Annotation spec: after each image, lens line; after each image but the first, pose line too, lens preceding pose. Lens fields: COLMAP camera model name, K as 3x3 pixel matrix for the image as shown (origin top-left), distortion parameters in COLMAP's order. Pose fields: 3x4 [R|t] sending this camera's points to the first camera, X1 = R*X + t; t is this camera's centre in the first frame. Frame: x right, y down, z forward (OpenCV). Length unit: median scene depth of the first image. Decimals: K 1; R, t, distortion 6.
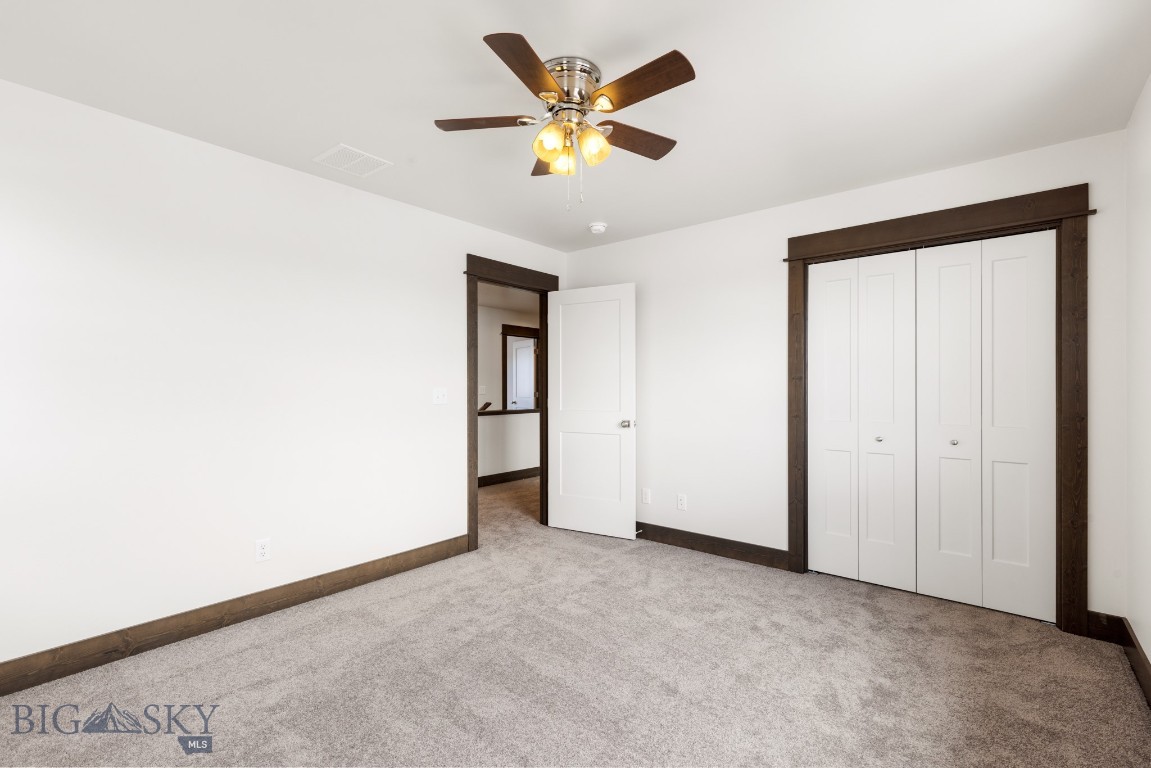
lens RADIAL K [[520.3, 0, 575.5], [0, 520.3, 384.0], [0, 0, 1]] dist [0.008429, -0.000201]
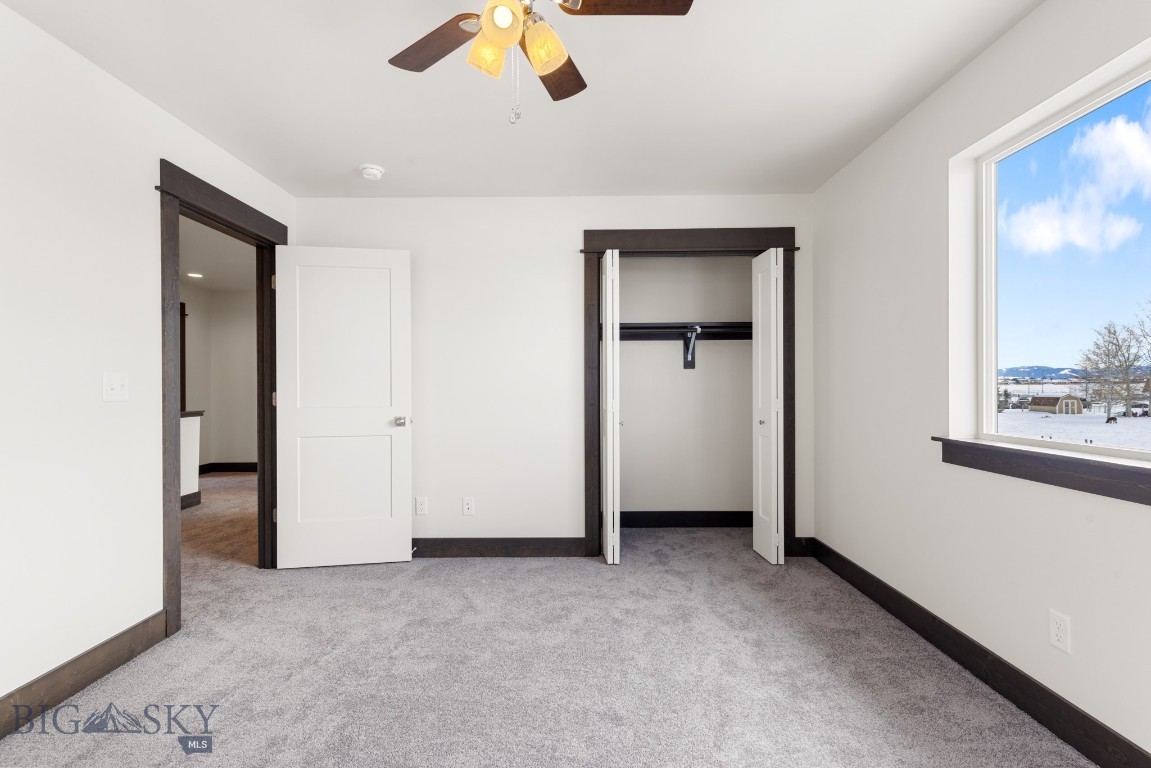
lens RADIAL K [[520.3, 0, 575.5], [0, 520.3, 384.0], [0, 0, 1]] dist [0.008429, -0.000201]
pose [[0.770383, -0.000484, 0.637582, -0.230867], [-0.001056, 0.999997, 0.002036, 0.017180], [-0.637581, -0.002241, 0.770380, 0.208791]]
